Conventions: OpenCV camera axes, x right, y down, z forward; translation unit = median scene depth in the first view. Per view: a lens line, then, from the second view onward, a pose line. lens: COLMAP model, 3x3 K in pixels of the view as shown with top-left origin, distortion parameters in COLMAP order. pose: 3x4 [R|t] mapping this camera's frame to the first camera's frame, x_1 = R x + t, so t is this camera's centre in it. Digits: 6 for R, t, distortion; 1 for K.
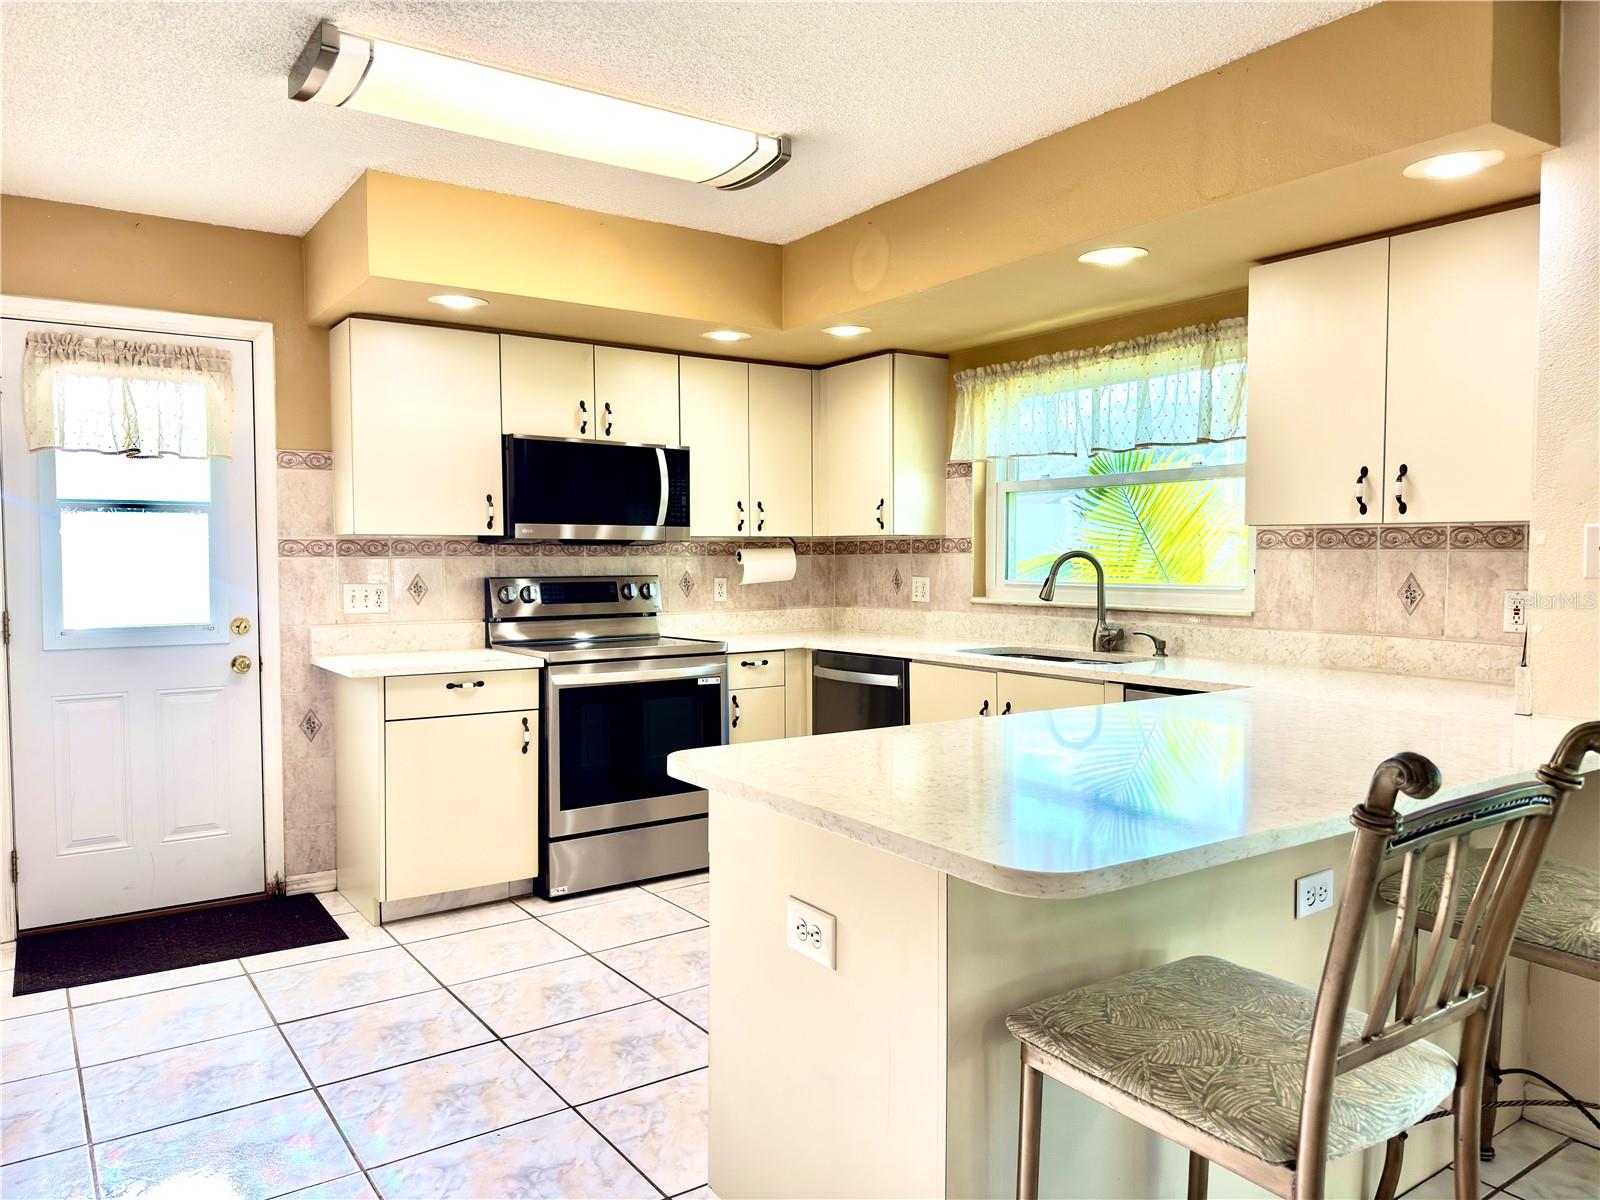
lens RADIAL K [[1139.1, 0, 801.2], [0, 1139.1, 596.6], [0, 0, 1]] dist [0.081255, -0.010185]
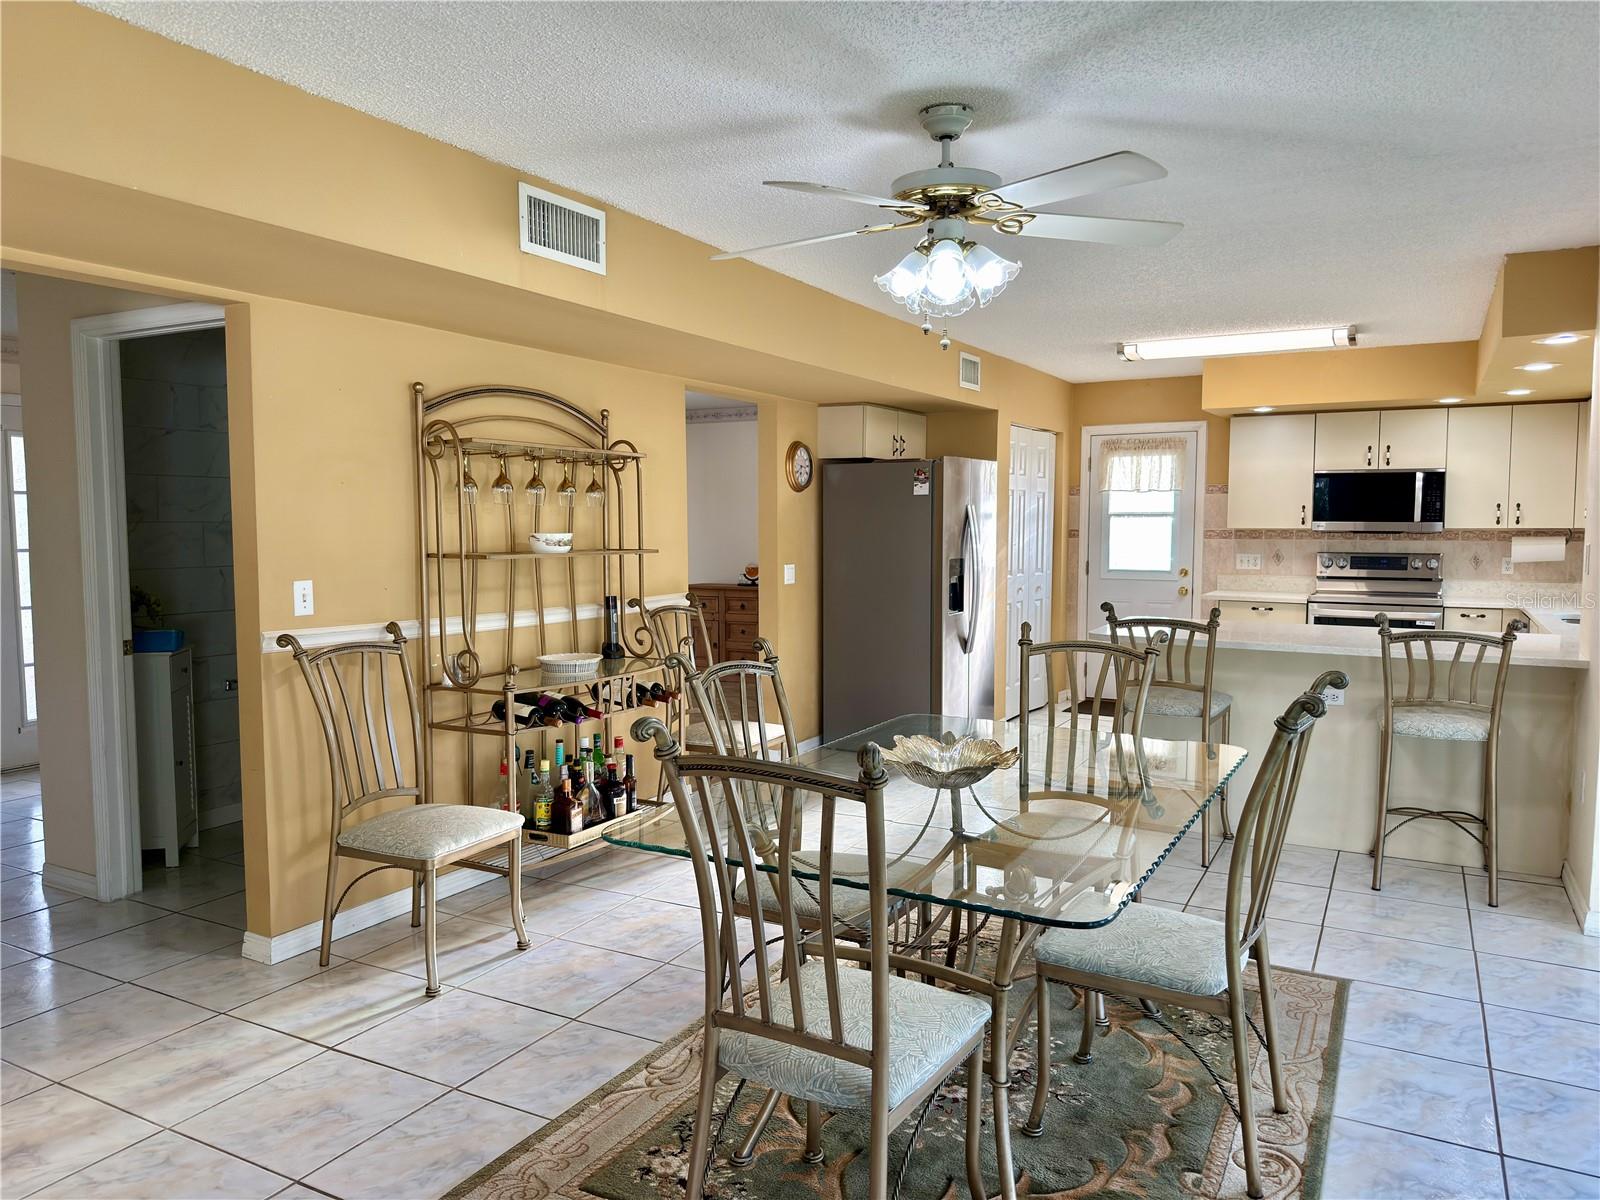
lens RADIAL K [[1139.1, 0, 801.8], [0, 1139.1, 600.3], [0, 0, 1]] dist [0.081255, -0.010185]
pose [[0.443782, 0.070770, -0.893336, 0.990691], [-0.036085, 0.997479, 0.061095, -0.023985], [0.895408, 0.005123, 0.445218, -0.484853]]
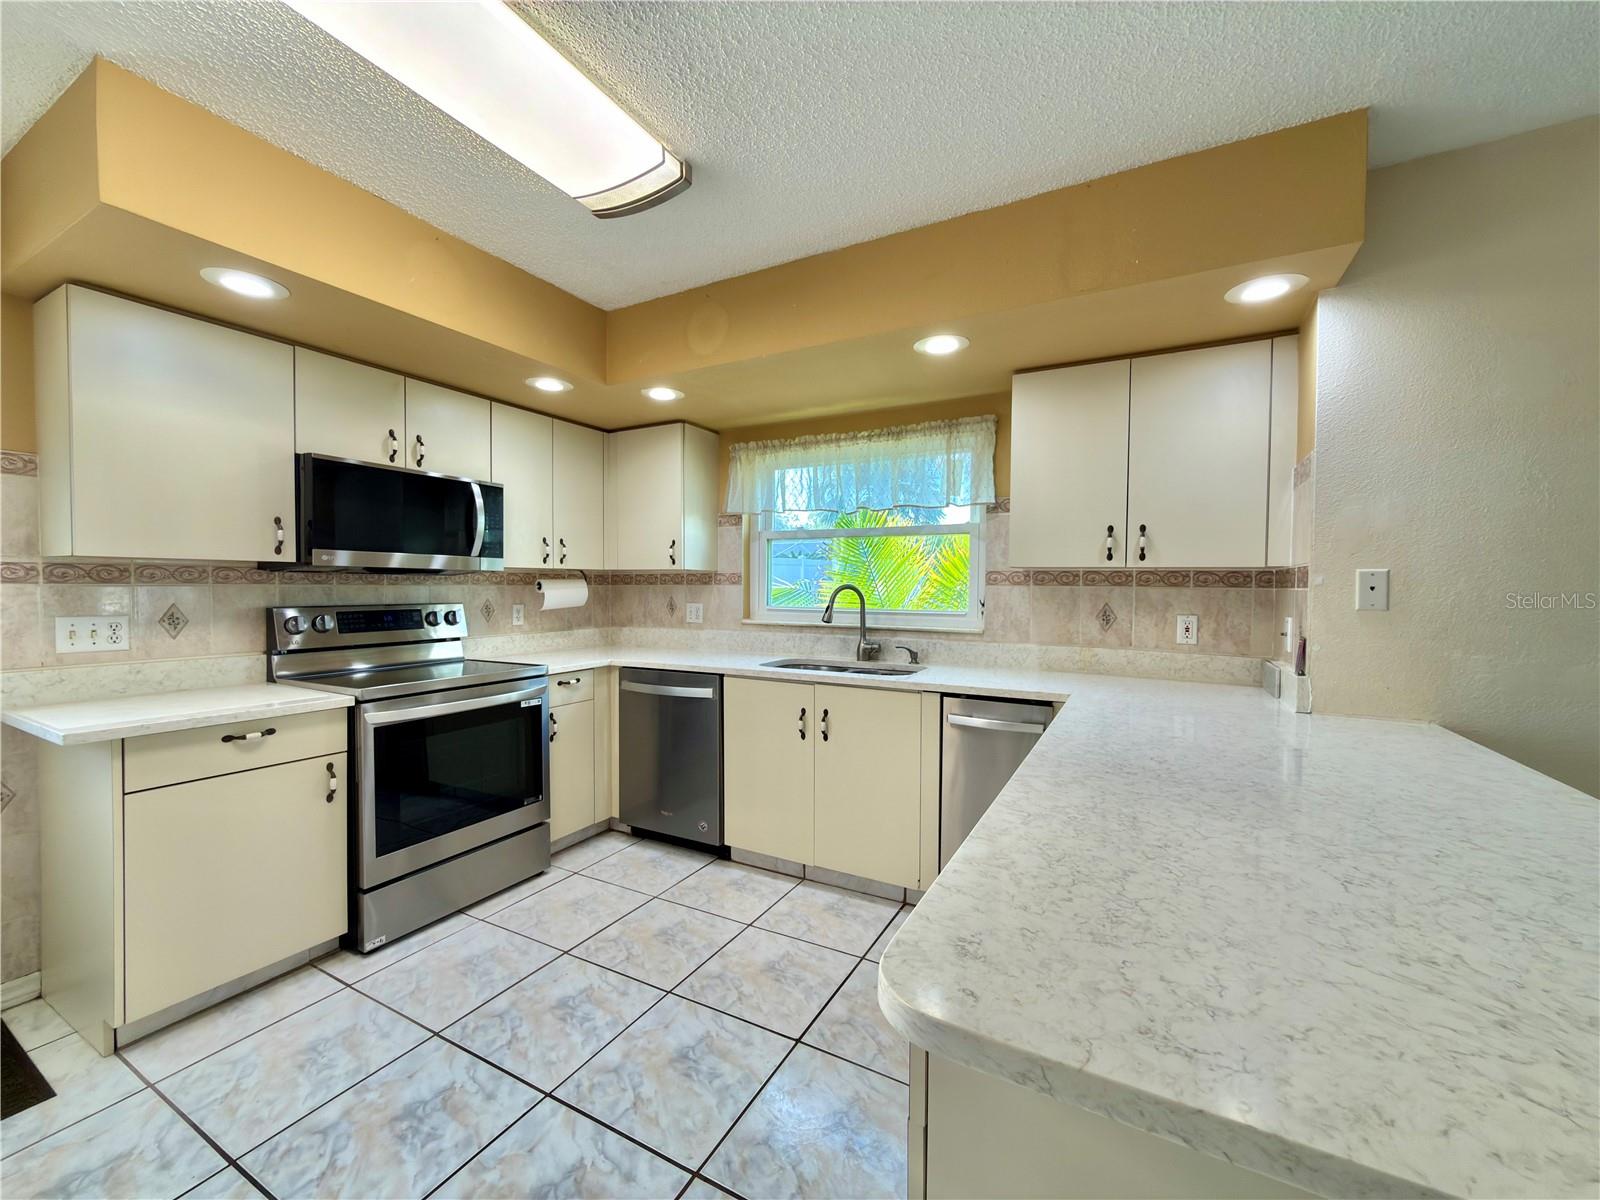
lens RADIAL K [[634.0, 0, 796.6], [0, 634.0, 596.7], [0, 0, 1]] dist [-0.008845, 0.002840]
pose [[0.890167, 0.000390, 0.455634, -0.134142], [0.007991, 0.999832, -0.016468, -0.013845], [-0.455564, 0.018301, 0.890015, 0.368227]]
